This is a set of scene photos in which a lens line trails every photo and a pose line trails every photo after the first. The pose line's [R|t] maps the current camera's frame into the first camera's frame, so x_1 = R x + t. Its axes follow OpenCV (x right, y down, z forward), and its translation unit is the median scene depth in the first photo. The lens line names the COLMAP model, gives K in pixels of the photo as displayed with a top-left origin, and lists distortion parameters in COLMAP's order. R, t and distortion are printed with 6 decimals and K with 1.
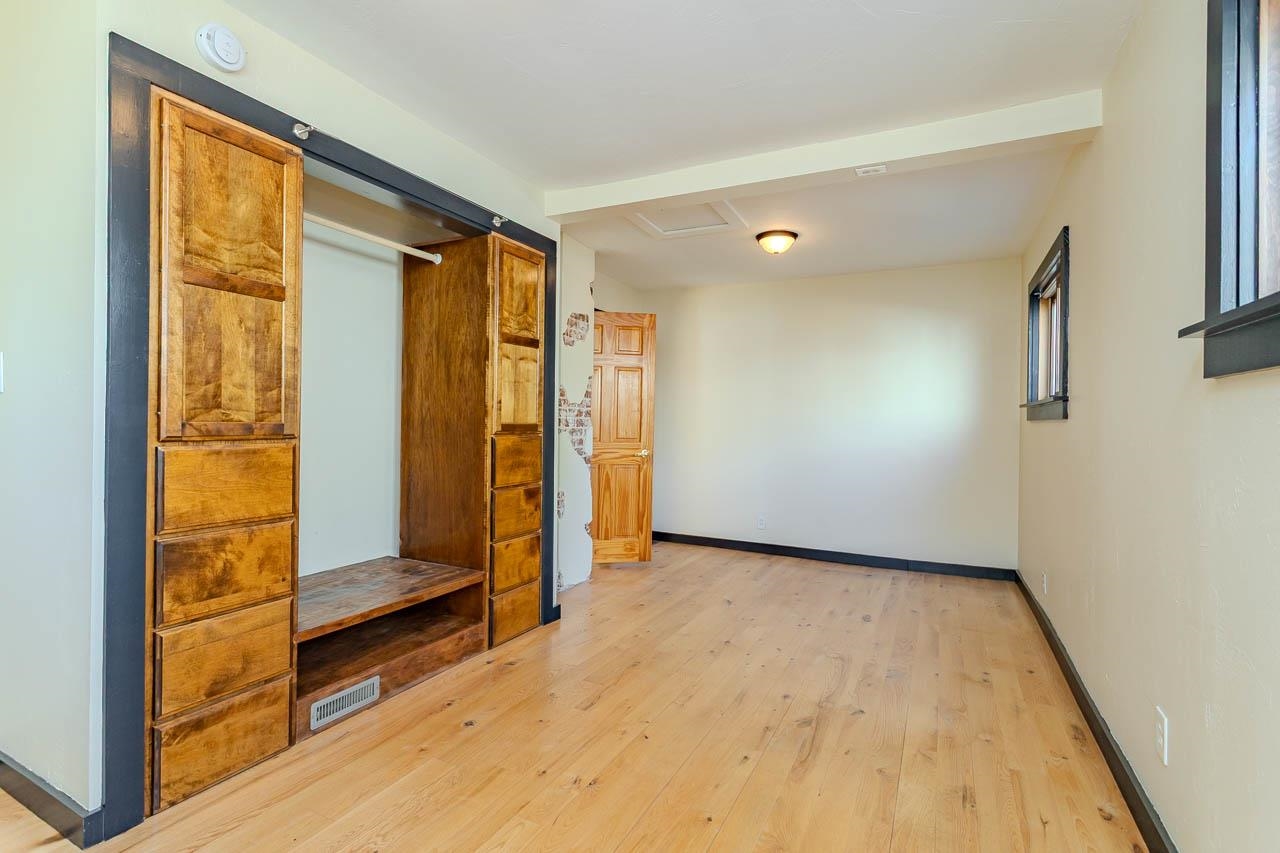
lens RADIAL K [[606.9, 0, 630.2], [0, 606.9, 423.9], [0, 0, 1]] dist [-0.006351, 0.003620]
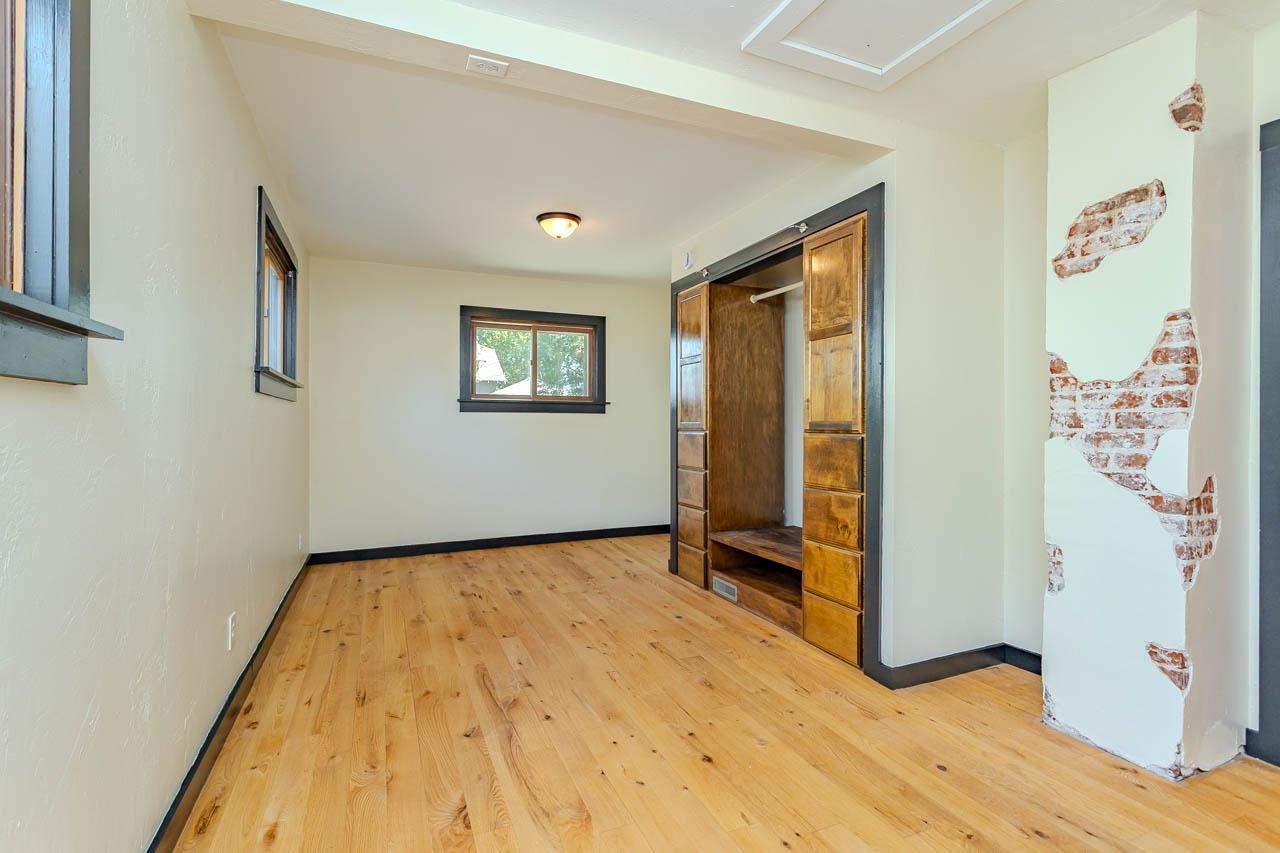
lens RADIAL K [[606.9, 0, 643.3], [0, 606.9, 420.3], [0, 0, 1]] dist [-0.006351, 0.003620]
pose [[-0.631241, -0.017194, -0.775396, 0.706642], [-0.012534, 0.999850, -0.011967, 0.011558], [0.775485, 0.002165, -0.631362, 1.354823]]
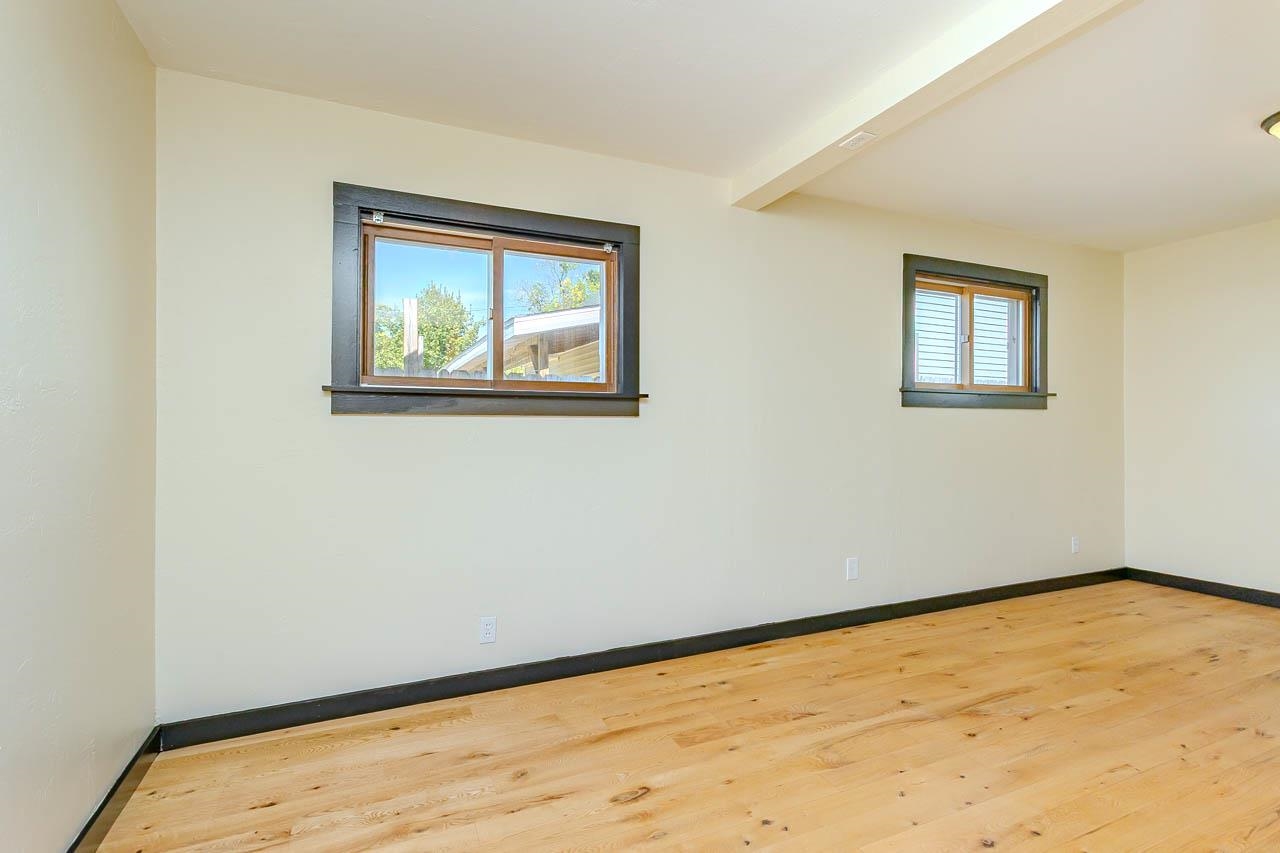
lens RADIAL K [[606.9, 0, 634.2], [0, 606.9, 426.0], [0, 0, 1]] dist [-0.006351, 0.003620]
pose [[-0.774704, -0.015552, 0.632133, 0.069901], [-0.009387, 0.999870, 0.013095, -0.005768], [-0.632254, 0.004211, -0.774750, 1.604471]]
